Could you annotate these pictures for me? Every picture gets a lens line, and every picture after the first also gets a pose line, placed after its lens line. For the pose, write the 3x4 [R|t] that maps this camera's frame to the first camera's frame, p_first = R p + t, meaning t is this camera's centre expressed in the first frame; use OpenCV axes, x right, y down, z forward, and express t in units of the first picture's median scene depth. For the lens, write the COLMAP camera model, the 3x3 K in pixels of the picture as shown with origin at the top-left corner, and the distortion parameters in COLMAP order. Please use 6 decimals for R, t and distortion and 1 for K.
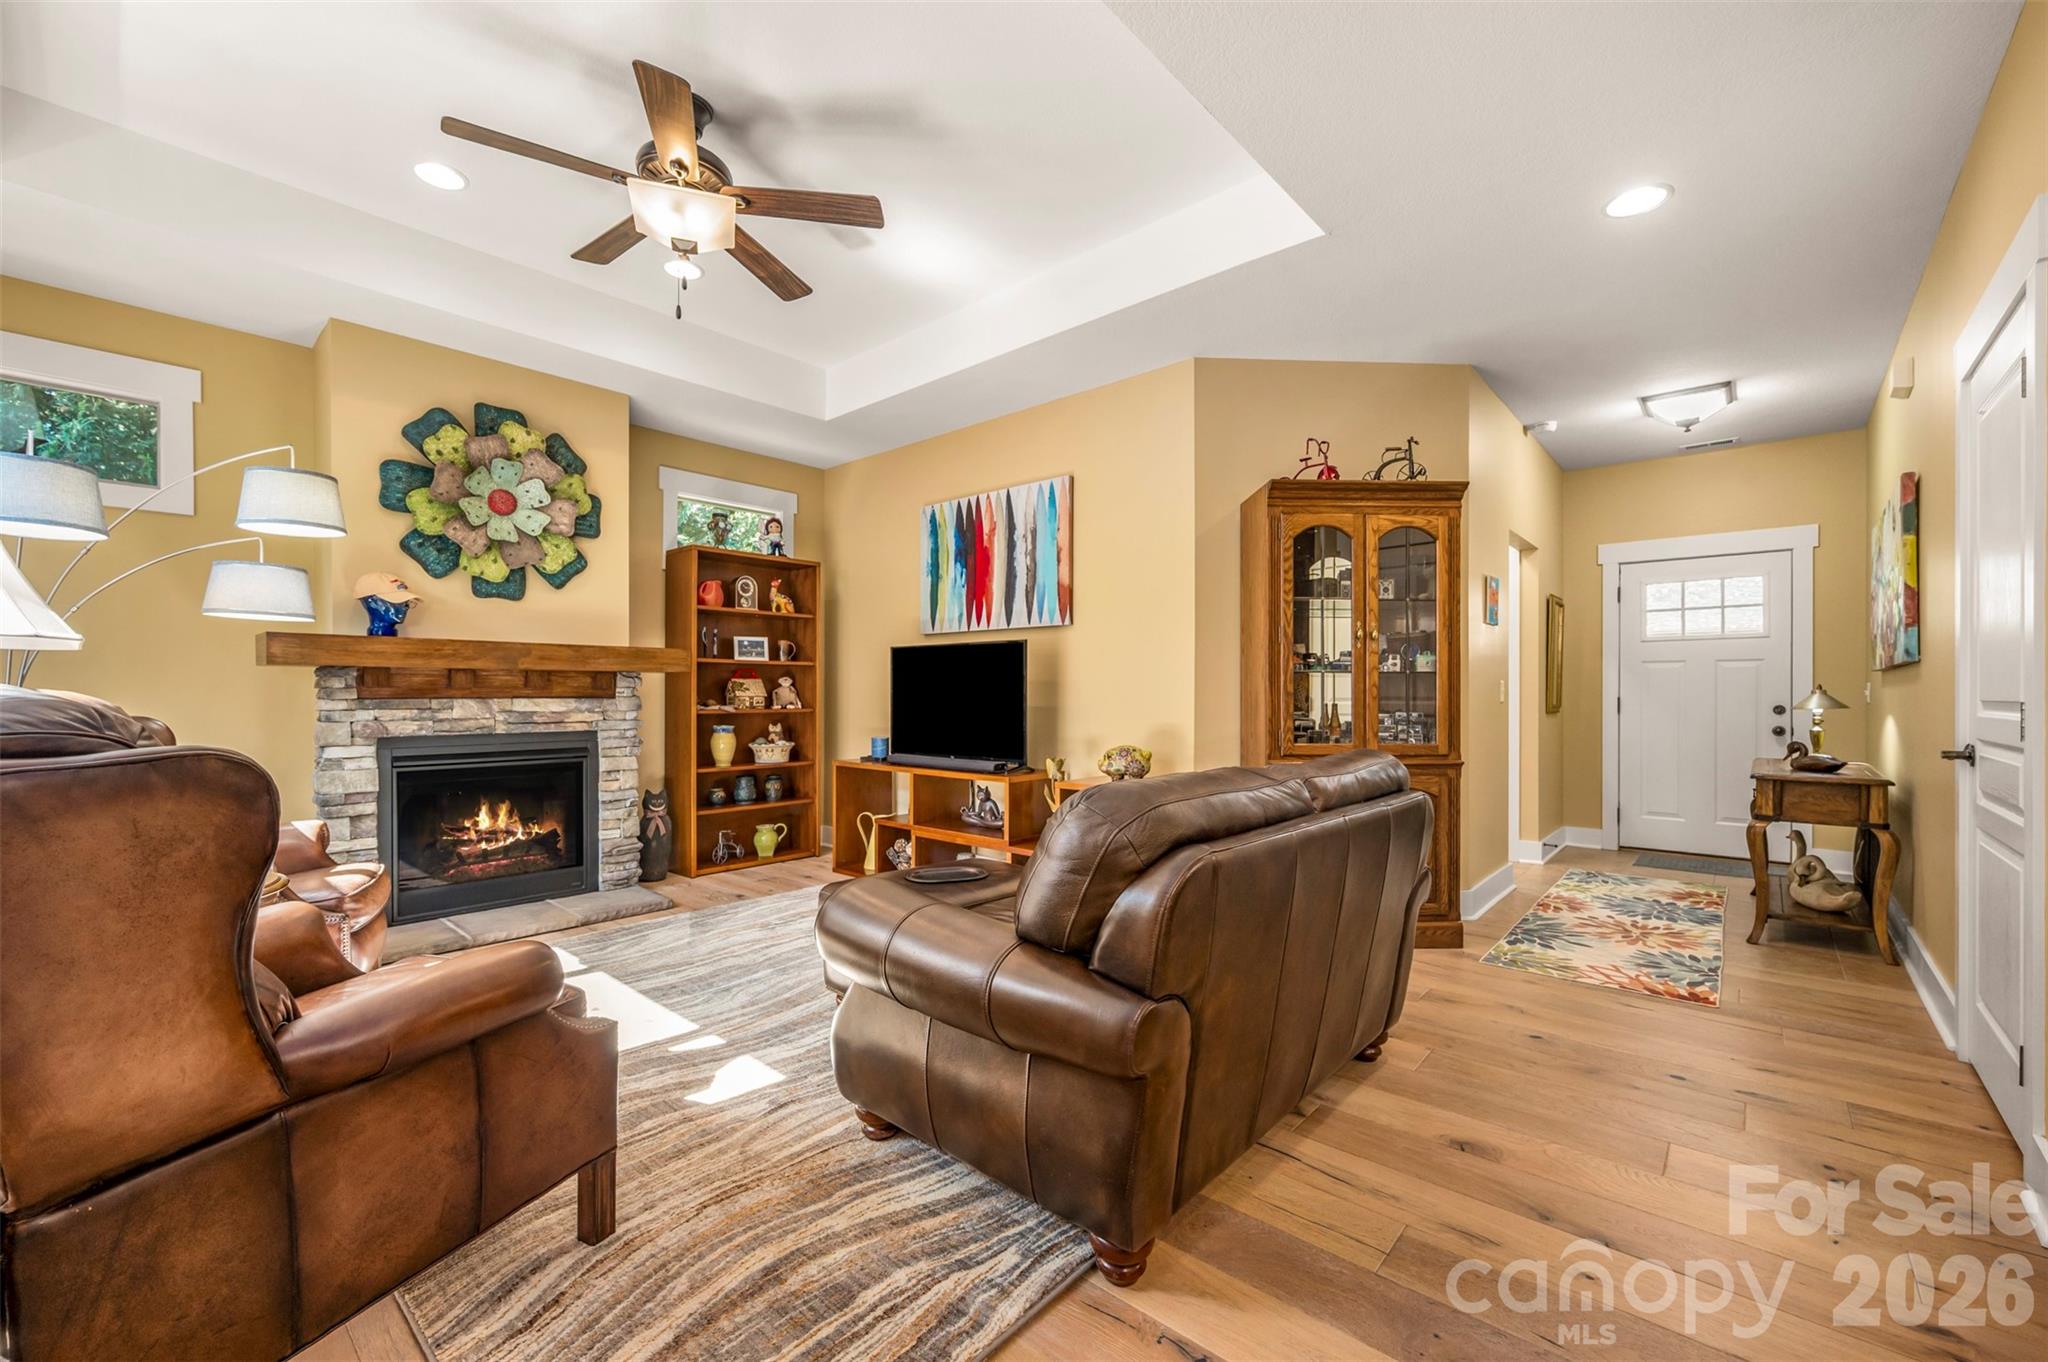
lens RADIAL K [[822.1, 0, 1030.1], [0, 822.1, 695.1], [0, 0, 1]] dist [-0.002863, -0.000532]
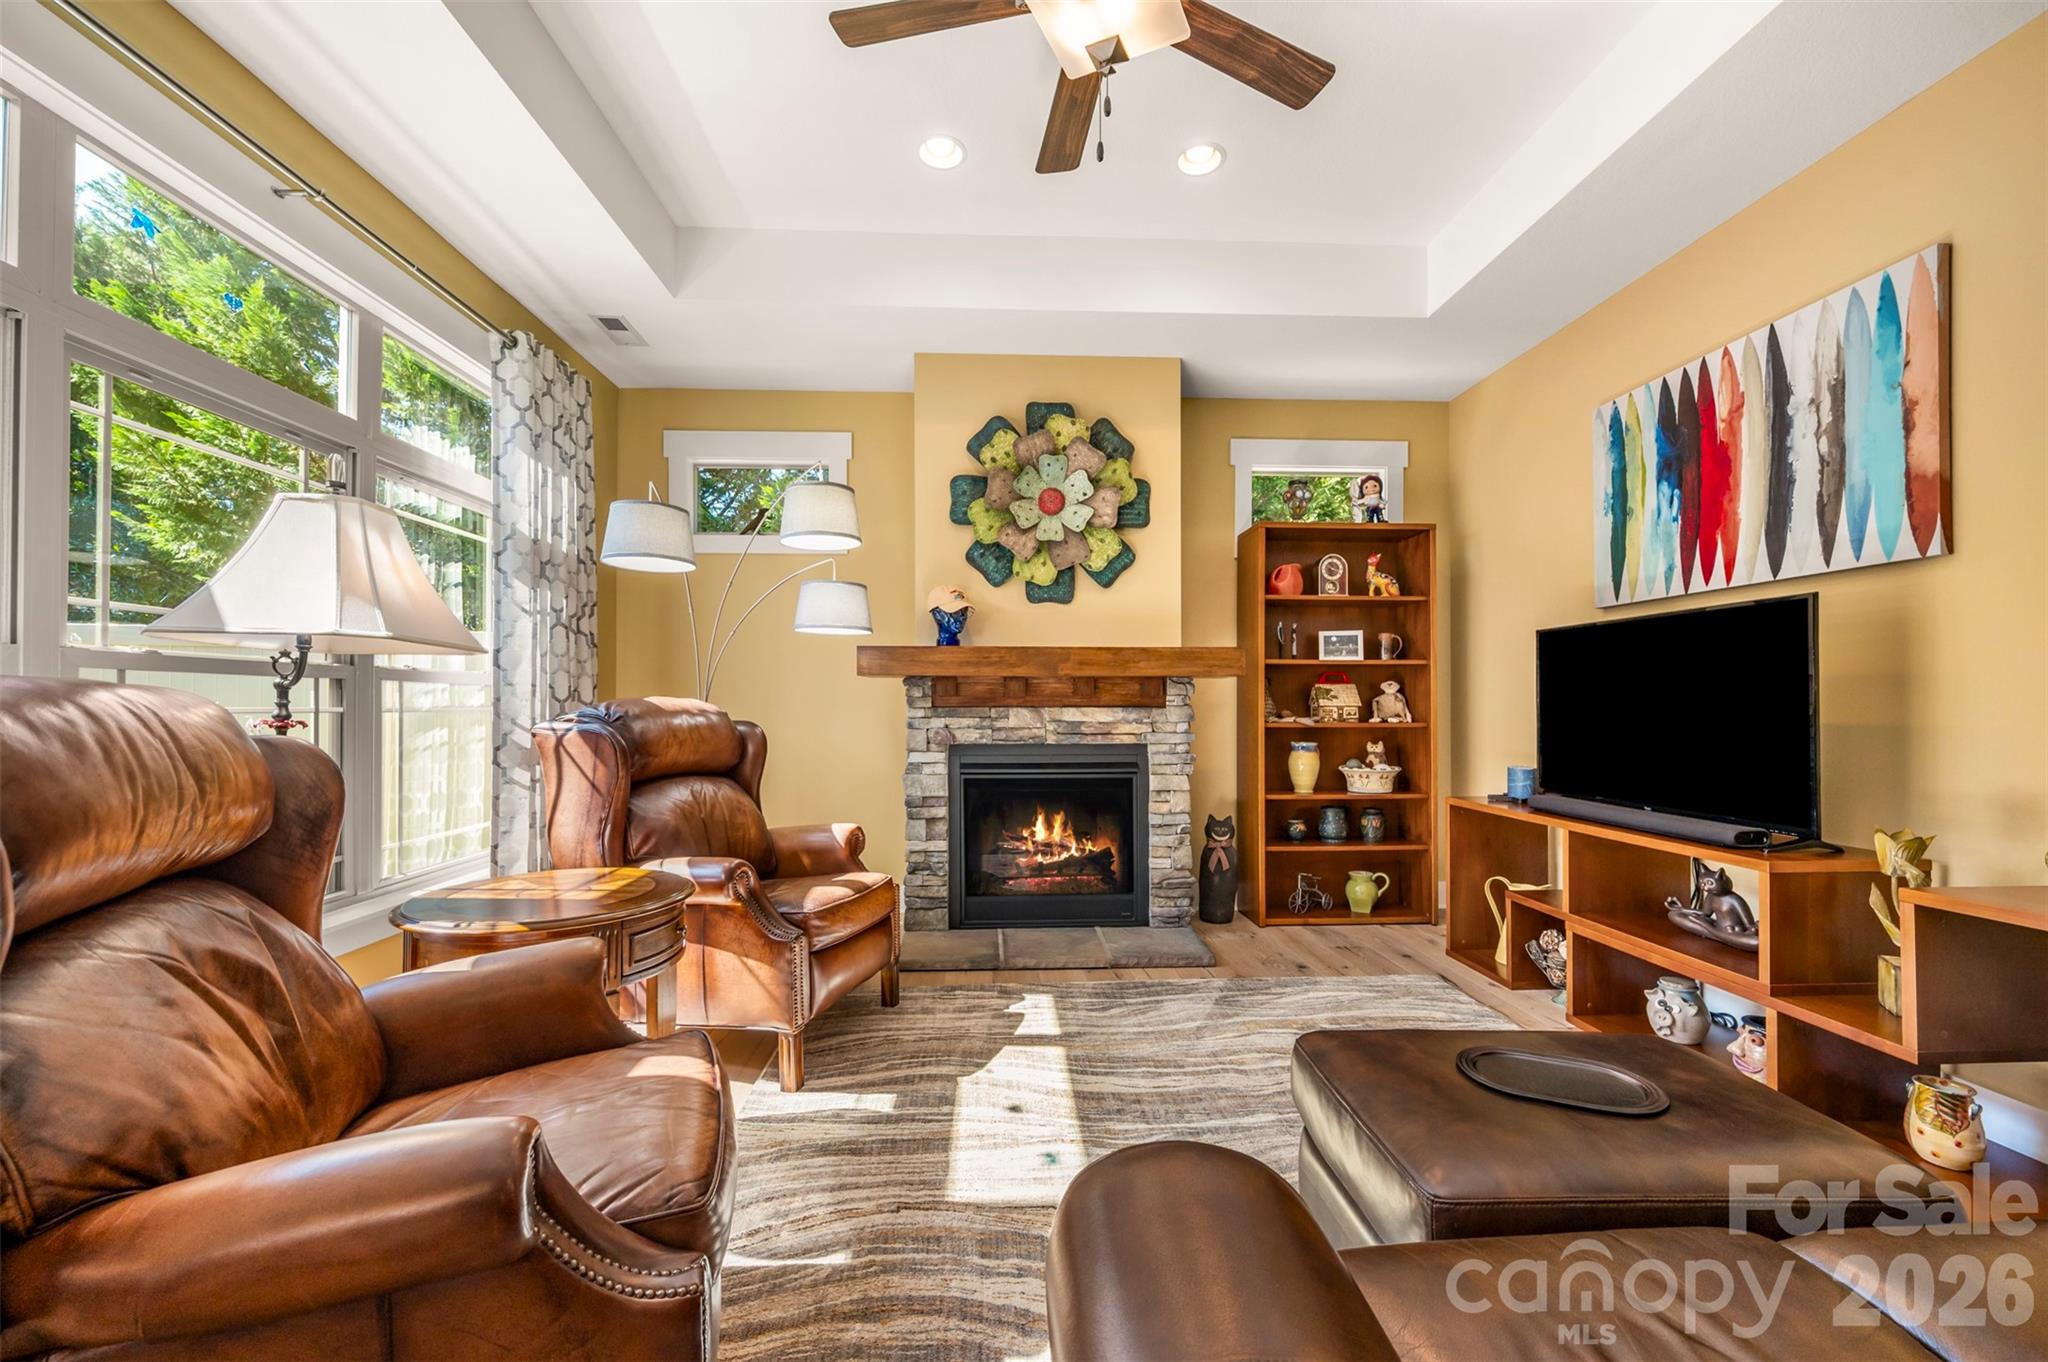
lens RADIAL K [[822.1, 0, 1023.7], [0, 822.1, 699.1], [0, 0, 1]] dist [-0.002863, -0.000532]
pose [[0.698847, -0.005848, -0.715248, 0.015037], [-0.001623, 0.999951, -0.009761, 0.003930], [0.715270, 0.007982, 0.698803, 0.302458]]
